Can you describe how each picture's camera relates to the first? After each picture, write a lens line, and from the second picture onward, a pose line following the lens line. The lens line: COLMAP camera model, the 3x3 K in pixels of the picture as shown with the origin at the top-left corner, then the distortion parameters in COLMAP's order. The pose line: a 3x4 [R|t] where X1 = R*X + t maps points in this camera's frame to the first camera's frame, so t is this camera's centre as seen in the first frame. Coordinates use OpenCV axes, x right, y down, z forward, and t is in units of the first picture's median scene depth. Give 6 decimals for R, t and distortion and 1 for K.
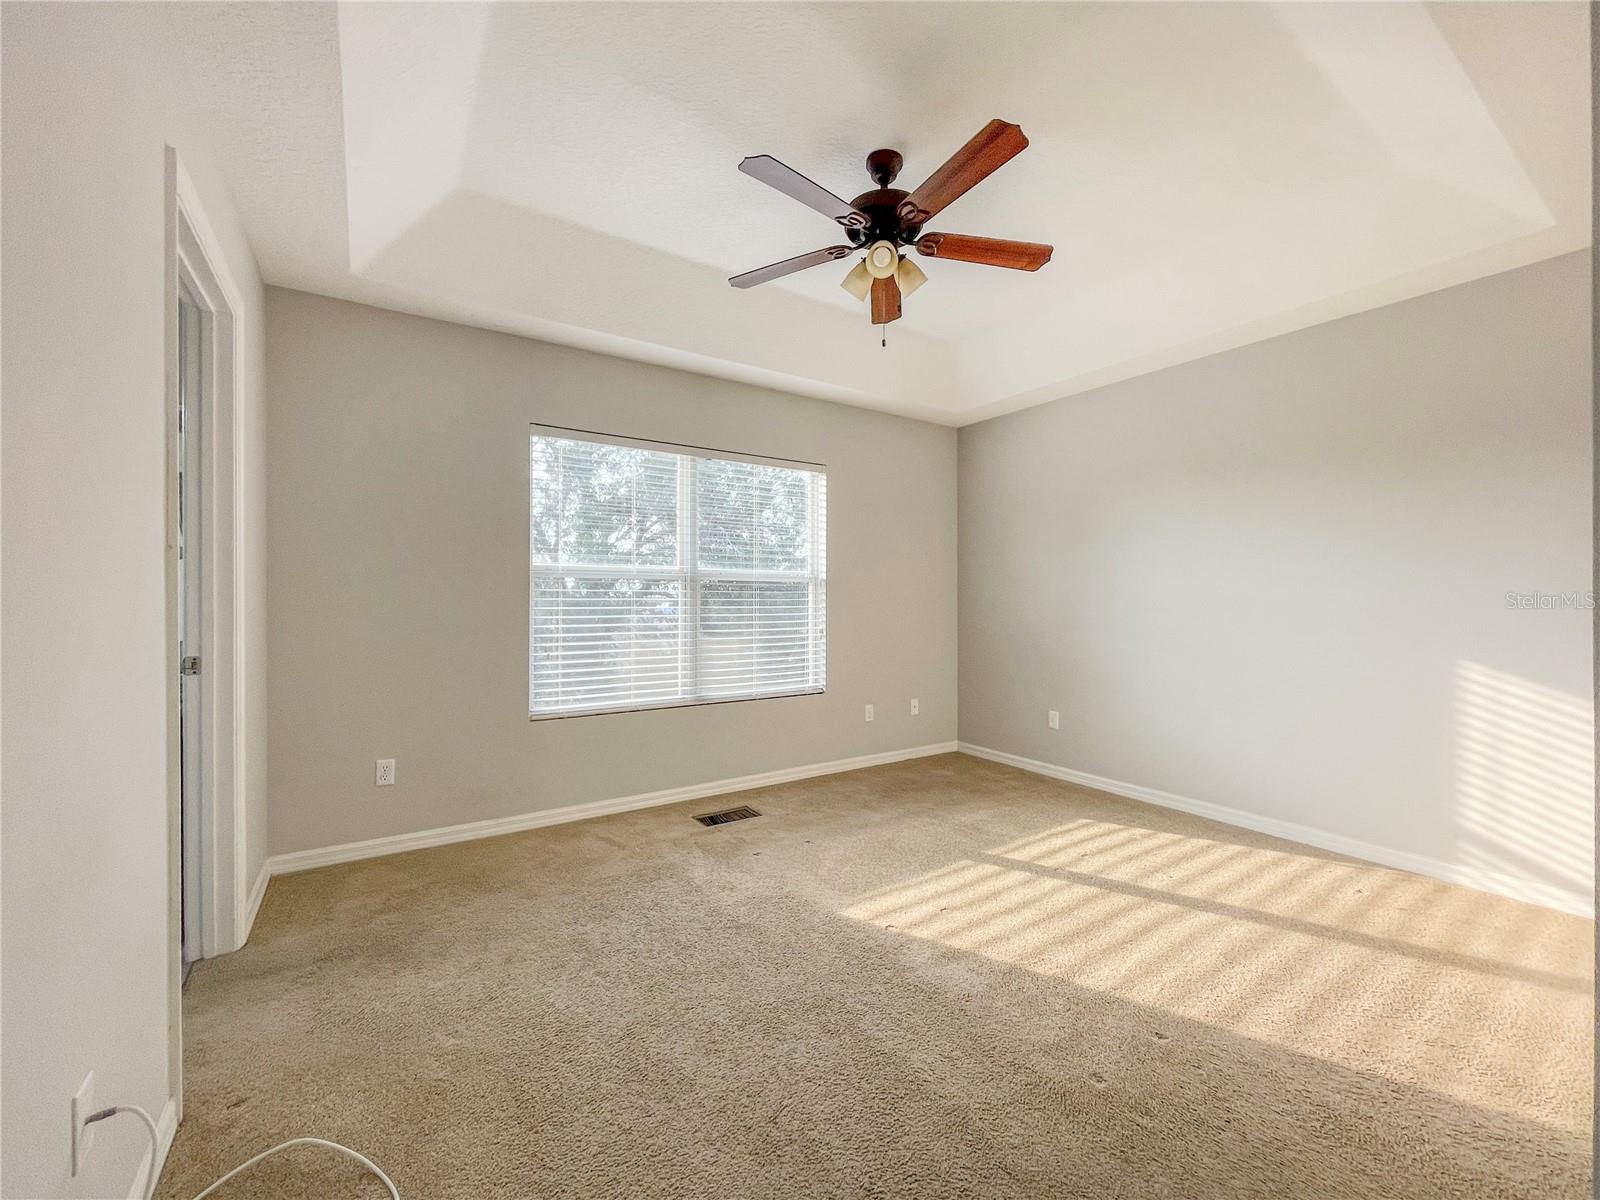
lens RADIAL K [[661.0, 0, 812.6], [0, 661.0, 598.8], [0, 0, 1]] dist [0.000117, -0.008457]
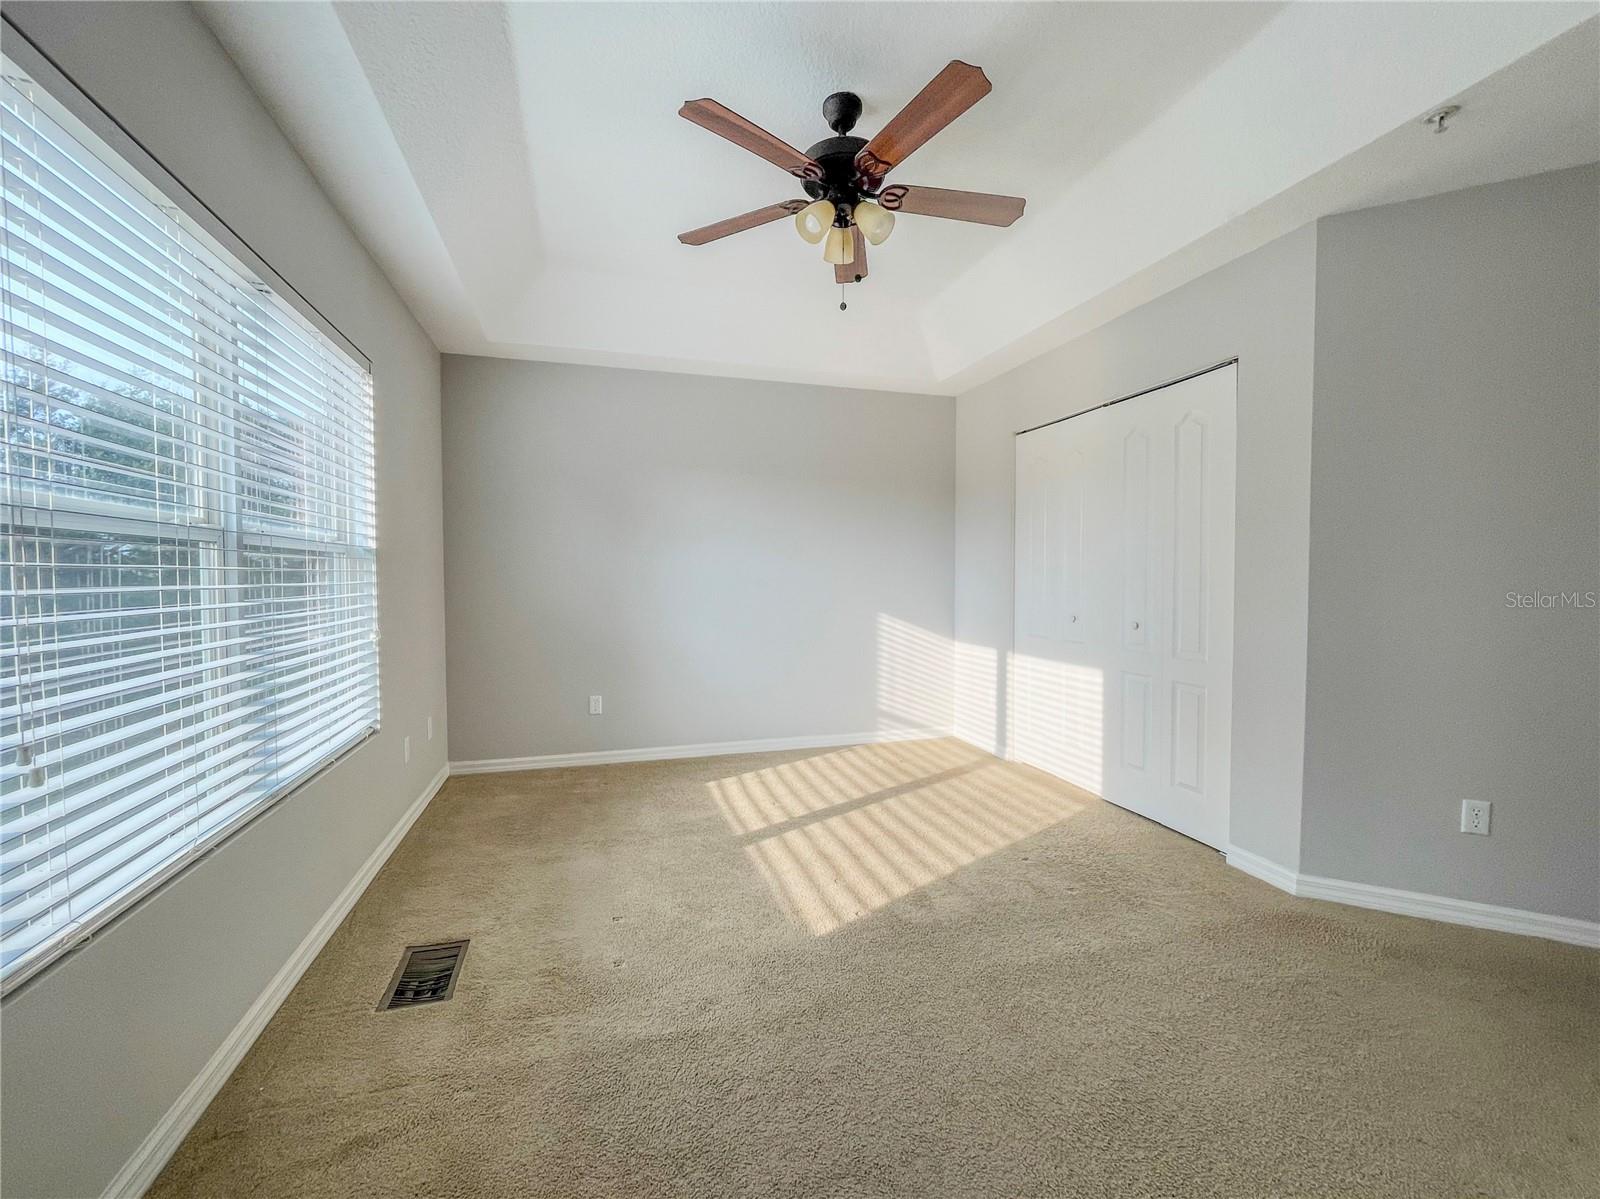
lens RADIAL K [[661.0, 0, 812.6], [0, 661.0, 598.3], [0, 0, 1]] dist [0.000117, -0.008457]
pose [[0.285990, -0.038809, 0.957446, -0.686964], [0.001414, 0.999196, 0.040079, -0.012292], [-0.958231, -0.010108, 0.285815, 0.653115]]
